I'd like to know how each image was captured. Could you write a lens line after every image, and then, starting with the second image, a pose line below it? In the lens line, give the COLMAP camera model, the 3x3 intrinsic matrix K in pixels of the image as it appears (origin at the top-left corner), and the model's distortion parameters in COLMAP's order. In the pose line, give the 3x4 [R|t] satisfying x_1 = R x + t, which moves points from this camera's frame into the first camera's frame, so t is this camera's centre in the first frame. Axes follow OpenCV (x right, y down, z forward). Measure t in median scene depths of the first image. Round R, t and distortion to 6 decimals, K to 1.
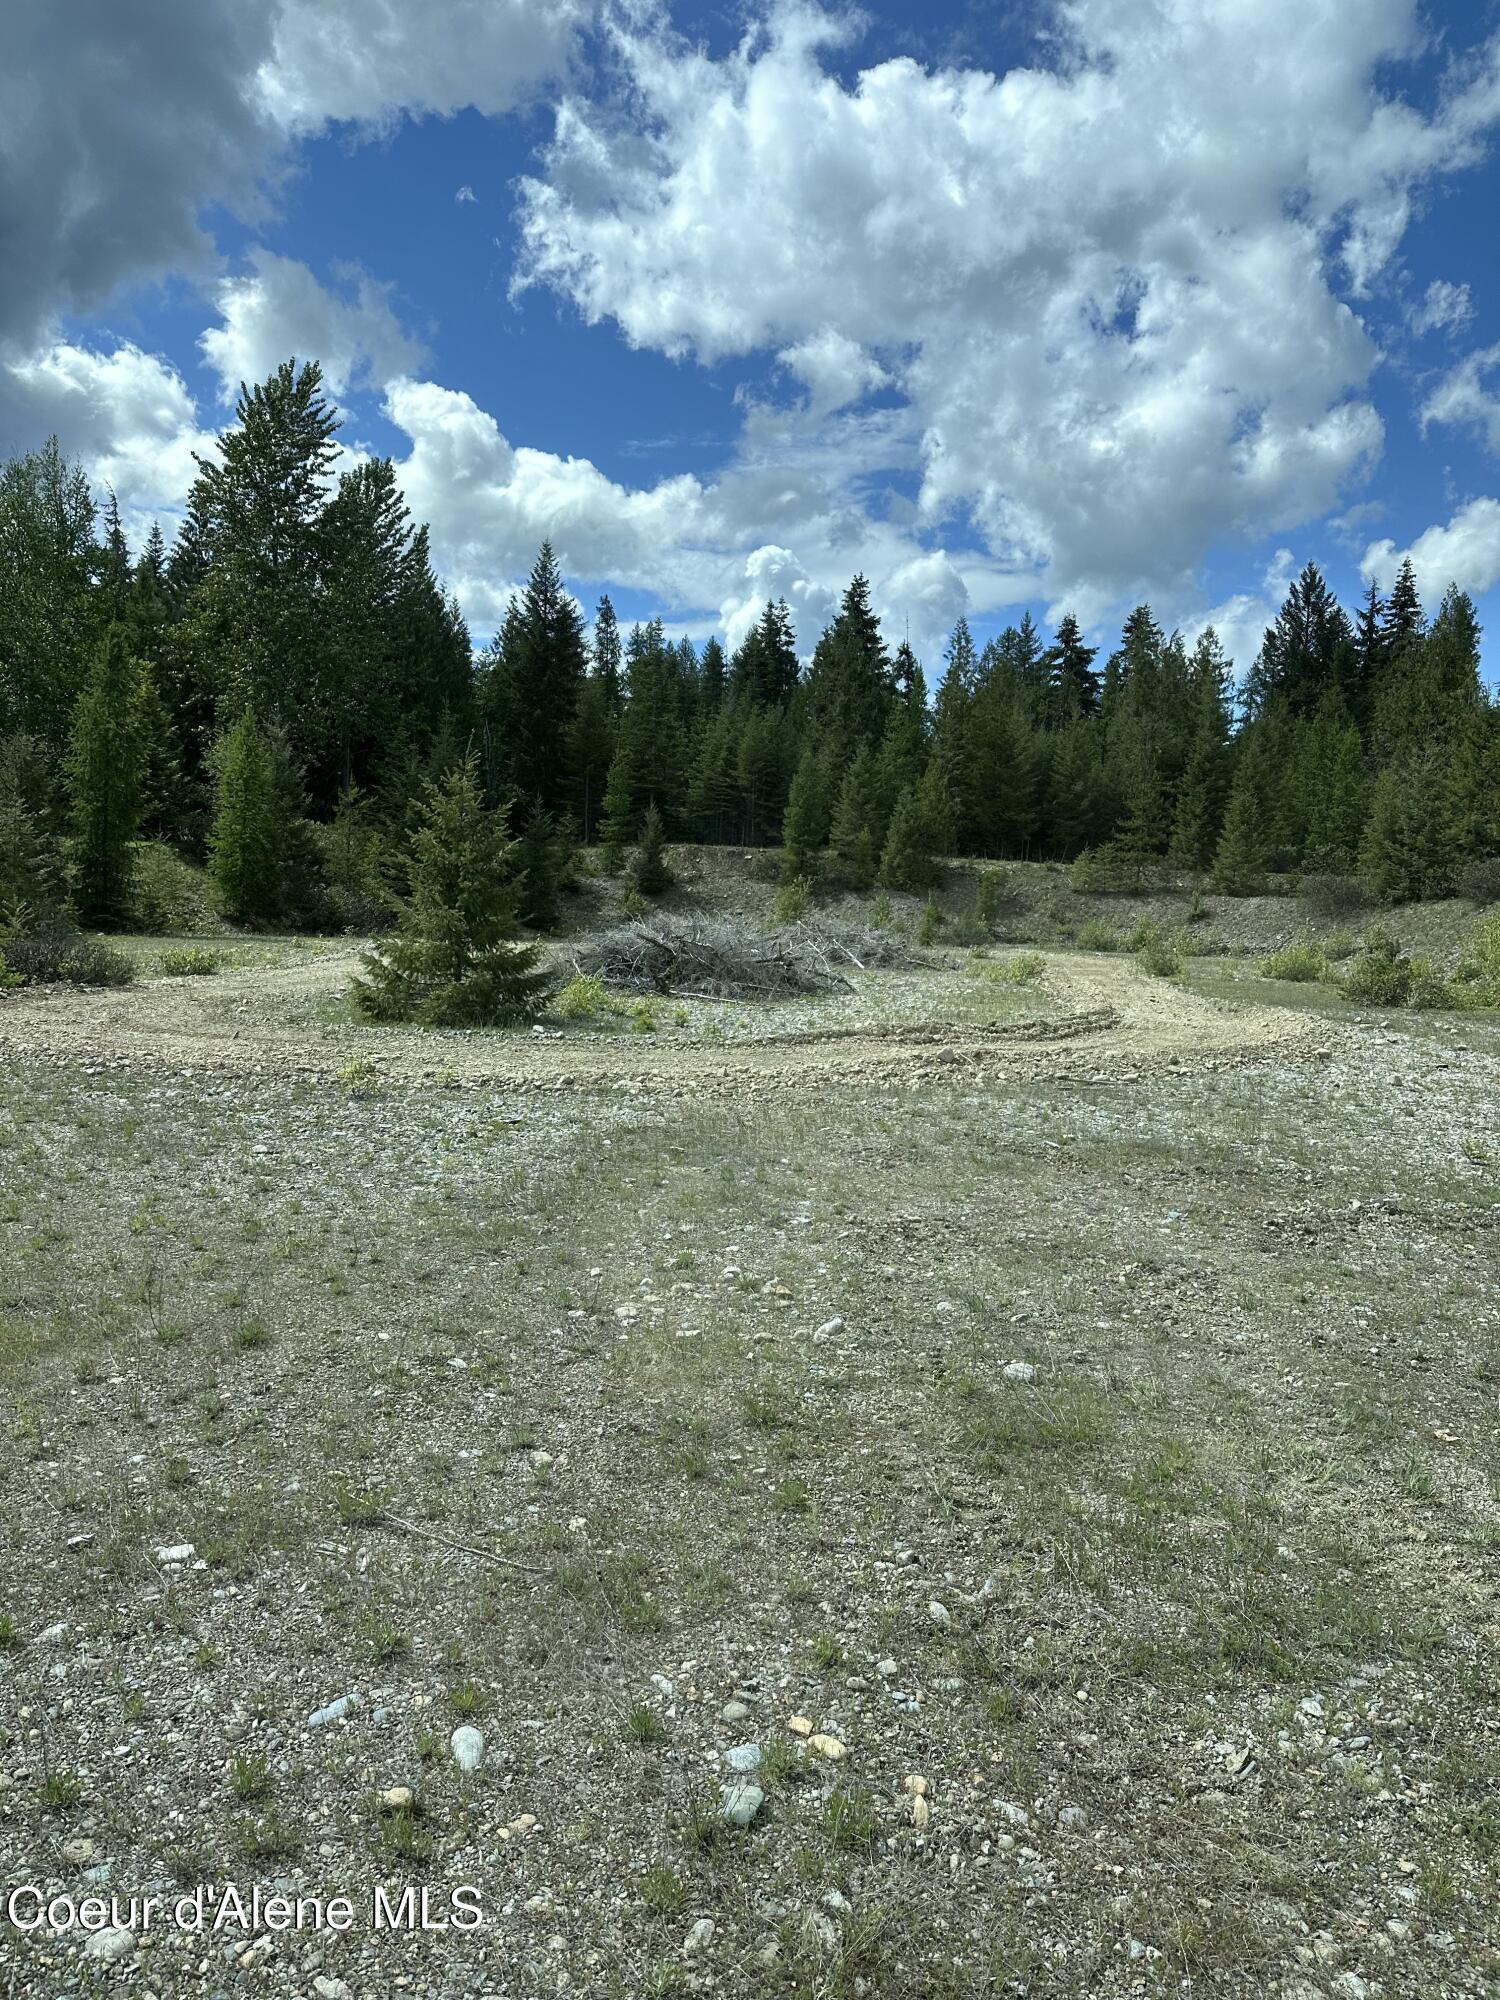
lens RADIAL K [[1403.6, 0, 749.4], [0, 1403.6, 991.5], [0, 0, 1]] dist [0.052078, -0.001444]
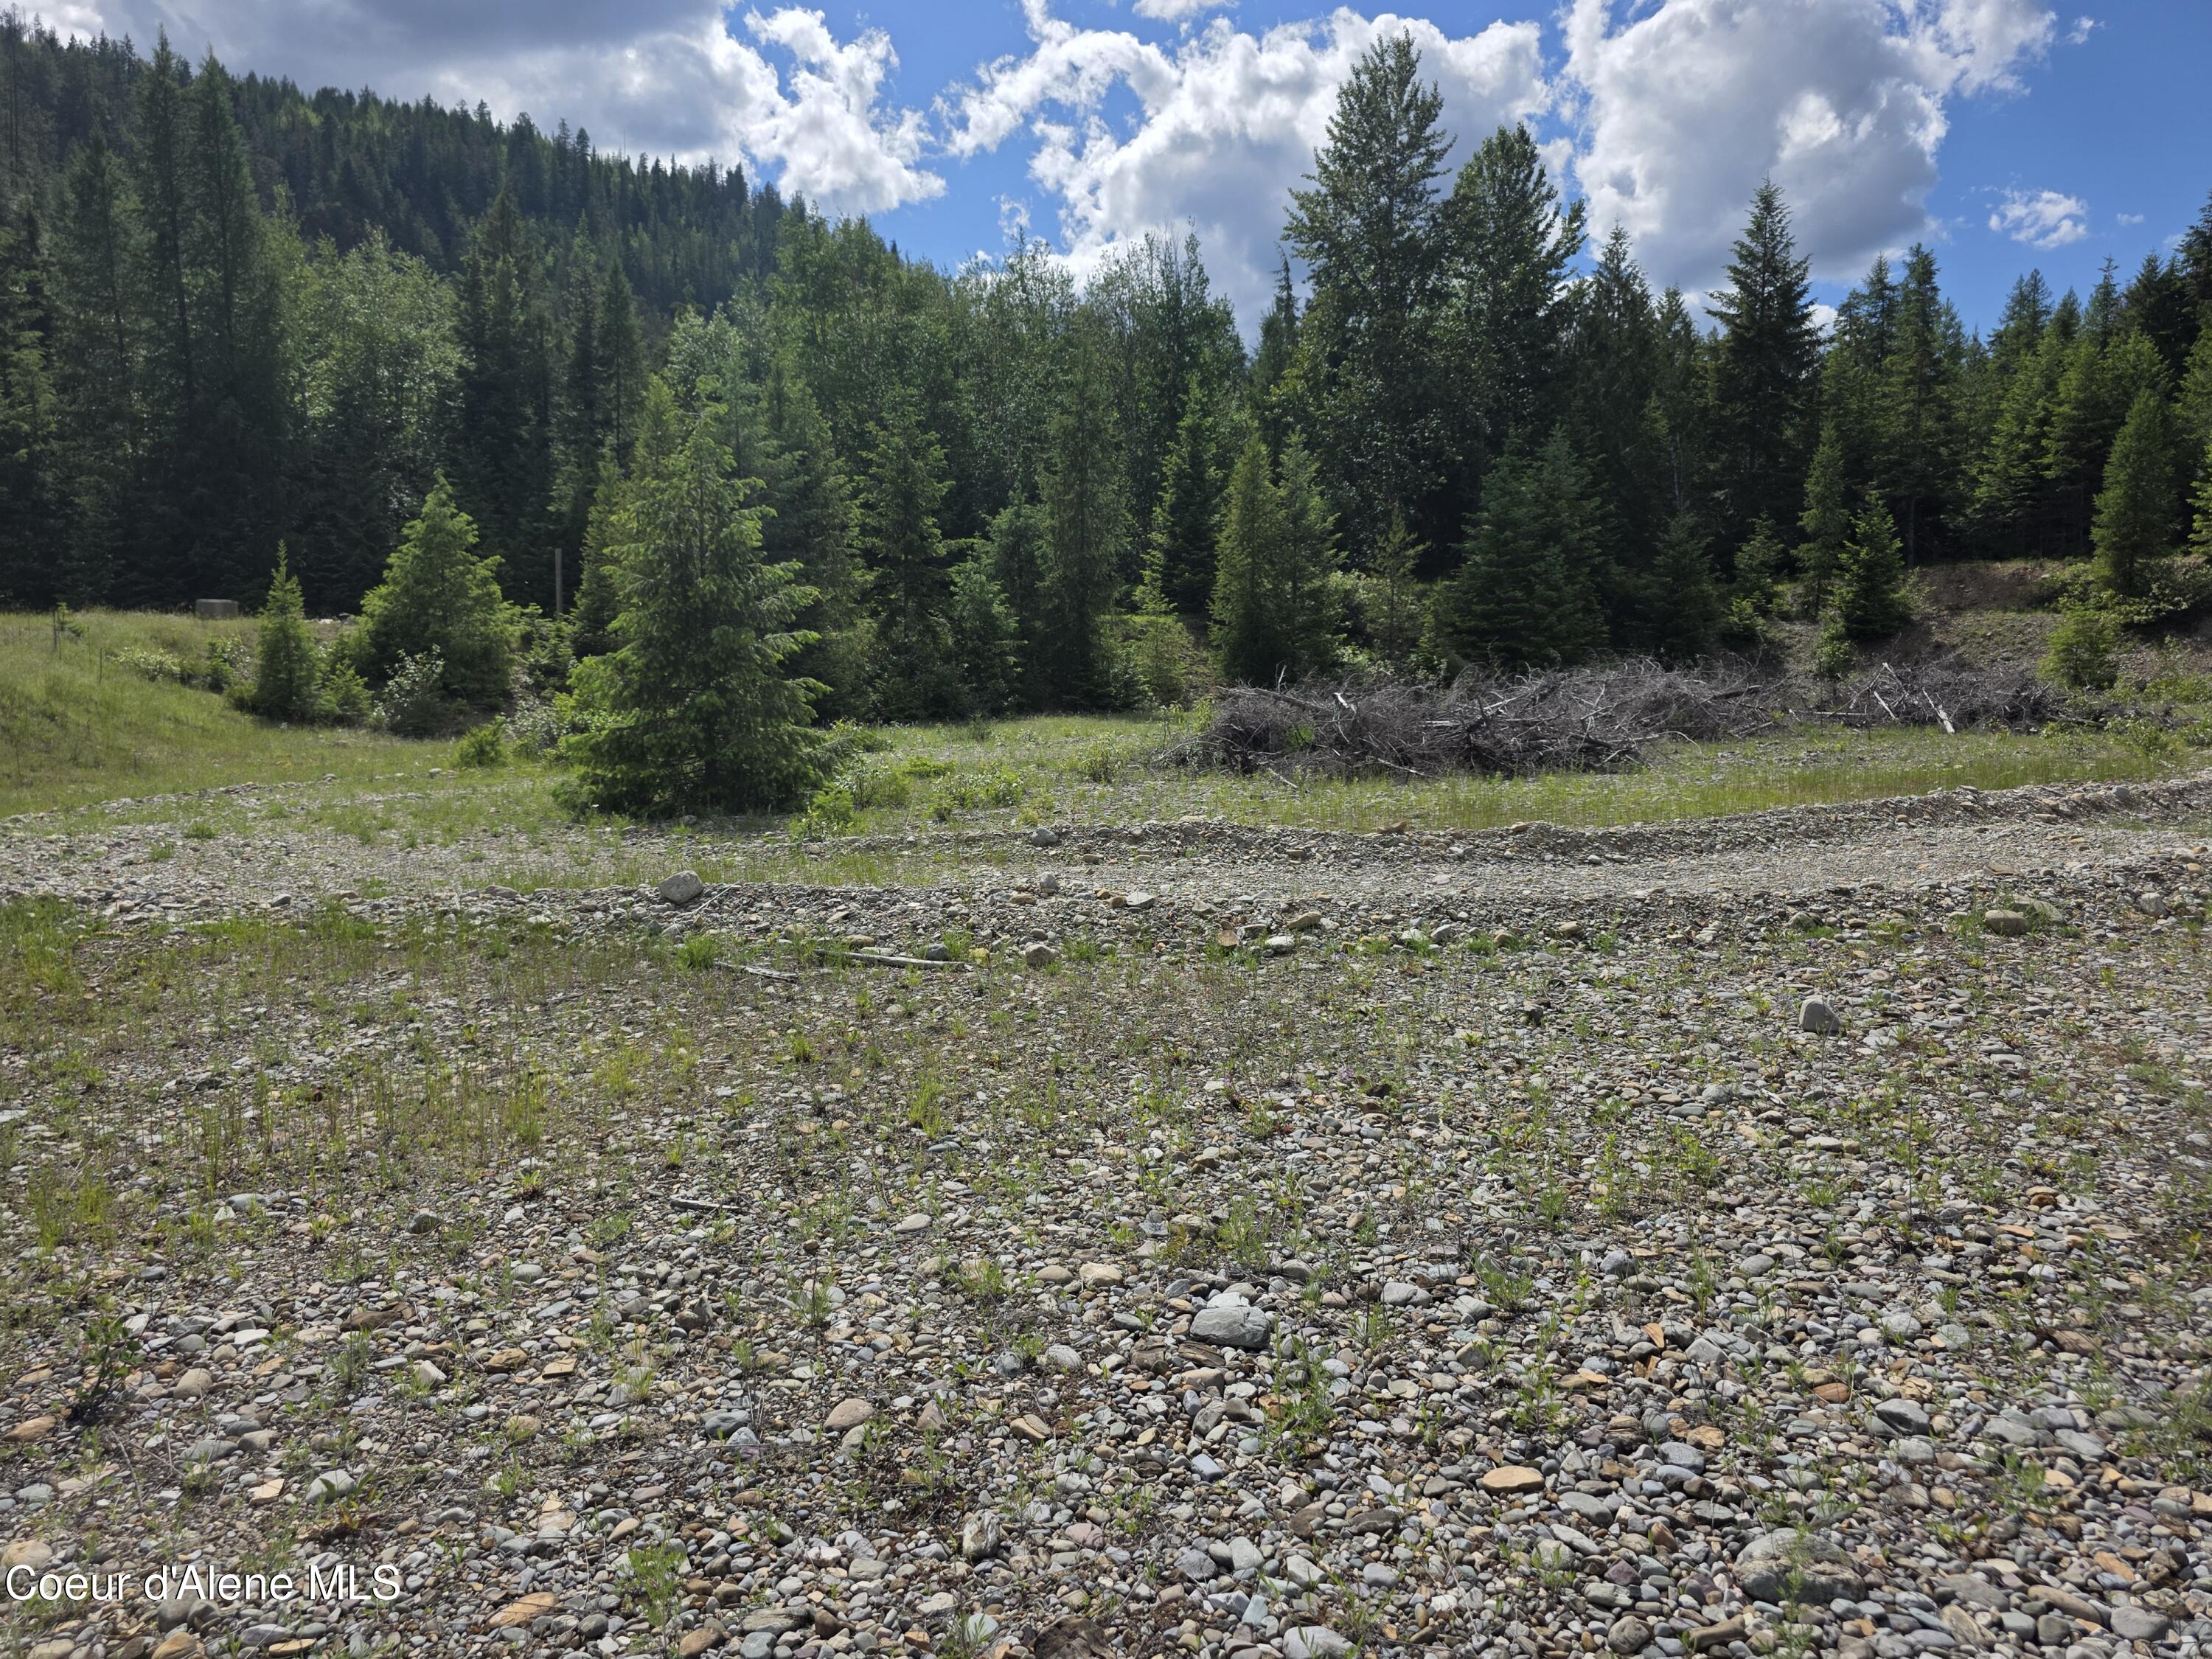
lens RADIAL K [[1487.2, 0, 1095.3], [0, 1487.2, 819.4], [0, 0, 1]] dist [0.053061, -0.049633]
pose [[0.766007, 0.022980, -0.642422, 0.117751], [-0.002726, 0.999468, 0.032502, 0.000321], [0.642827, -0.023145, 0.765662, 0.129911]]
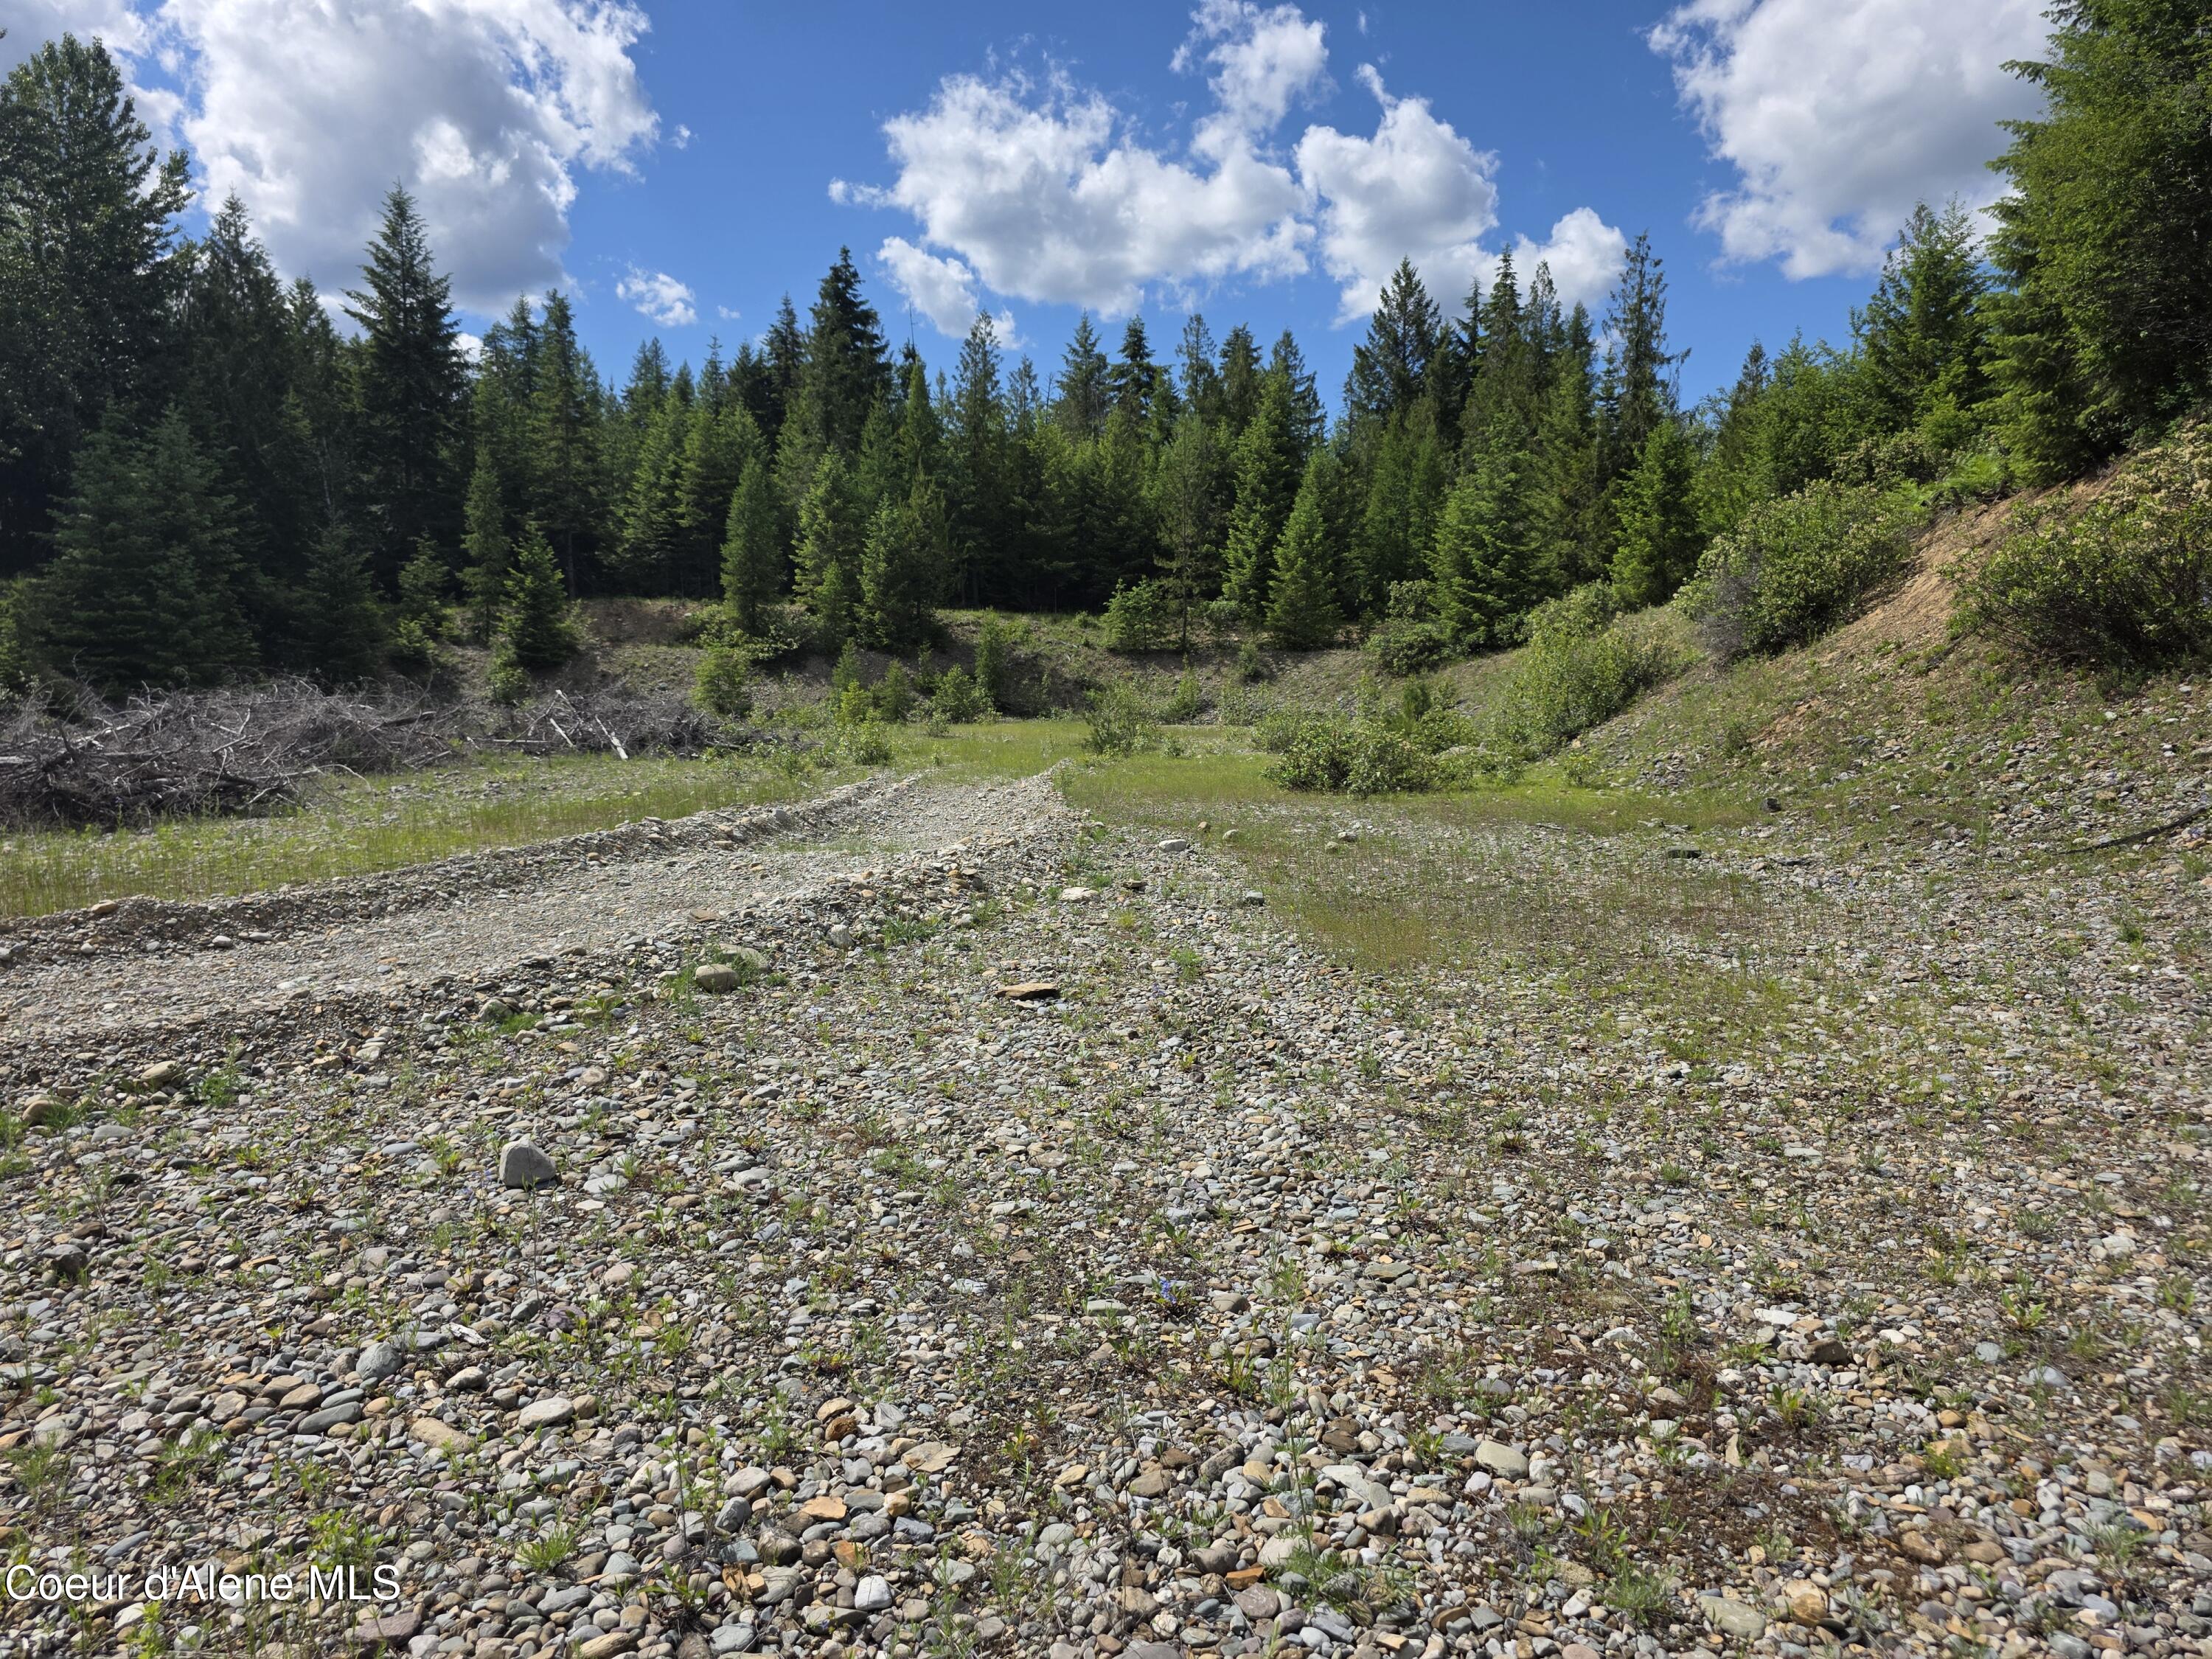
lens RADIAL K [[1487.2, 0, 1120.7], [0, 1487.2, 840.5], [0, 0, 1]] dist [0.053061, -0.049633]
pose [[0.989247, -0.043829, 0.139529, 0.111410], [0.037873, 0.998266, 0.045059, -0.001181], [-0.141262, -0.039290, 0.989192, 0.155365]]
